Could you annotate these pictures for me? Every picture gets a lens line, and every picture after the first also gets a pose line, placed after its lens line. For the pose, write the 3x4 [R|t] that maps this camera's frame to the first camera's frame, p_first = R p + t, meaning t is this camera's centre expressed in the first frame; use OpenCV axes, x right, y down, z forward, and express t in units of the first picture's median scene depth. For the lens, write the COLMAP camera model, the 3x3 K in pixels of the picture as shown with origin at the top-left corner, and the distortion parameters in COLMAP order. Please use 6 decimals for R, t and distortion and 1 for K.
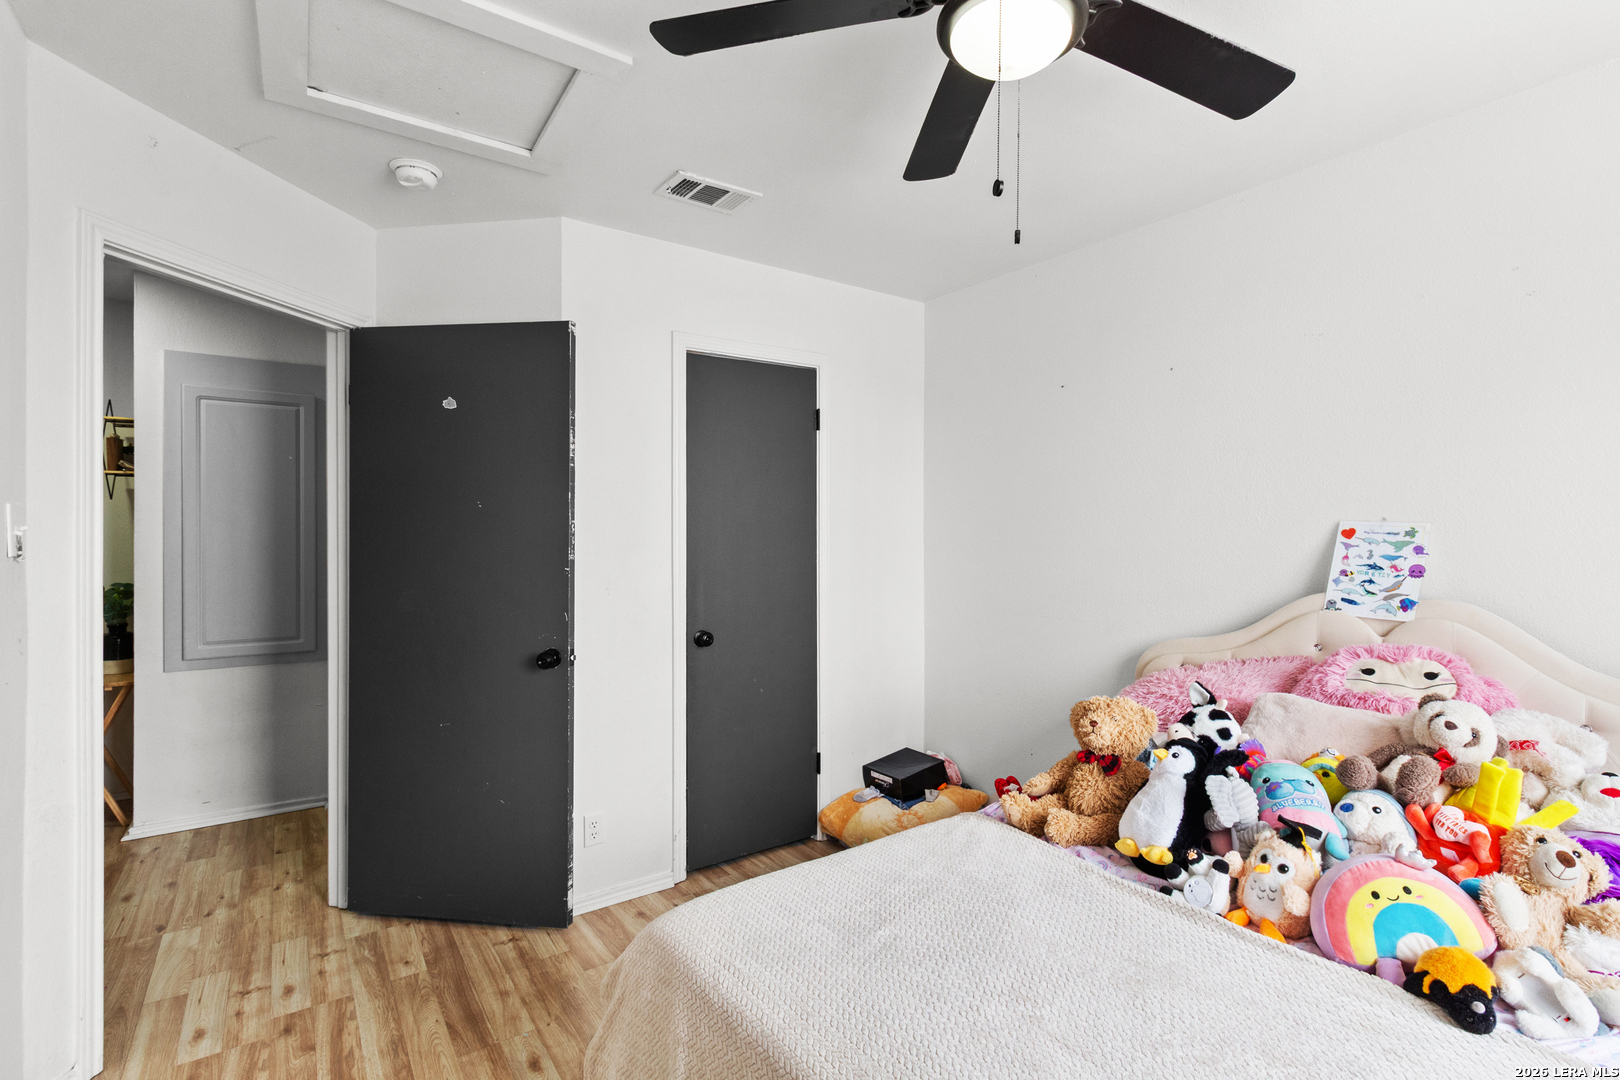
lens RADIAL K [[757.1, 0, 812.3], [0, 757.1, 541.8], [0, 0, 1]] dist [-0.002689, -0.000226]
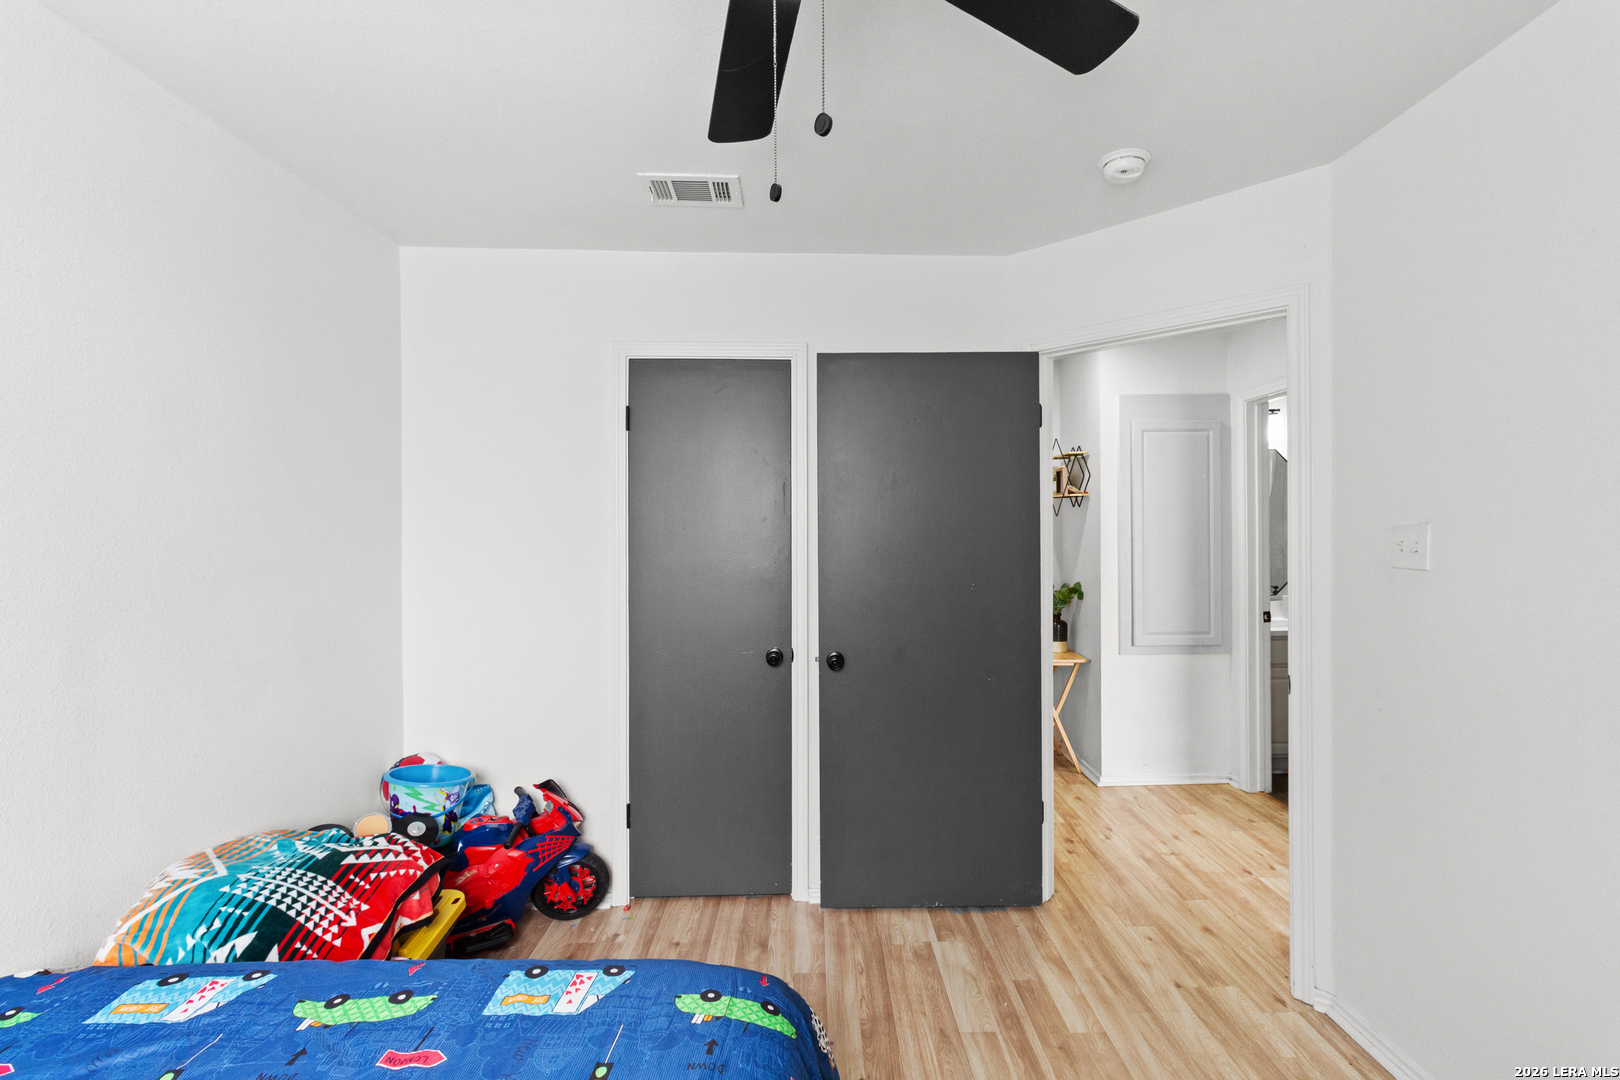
lens RADIAL K [[757.1, 0, 822.5], [0, 757.1, 532.6], [0, 0, 1]] dist [-0.002689, -0.000226]
pose [[0.833942, -0.004086, -0.551838, -0.558455], [0.003180, 0.999992, -0.002598, -0.024976], [0.551844, 0.000411, 0.833948, -0.292135]]
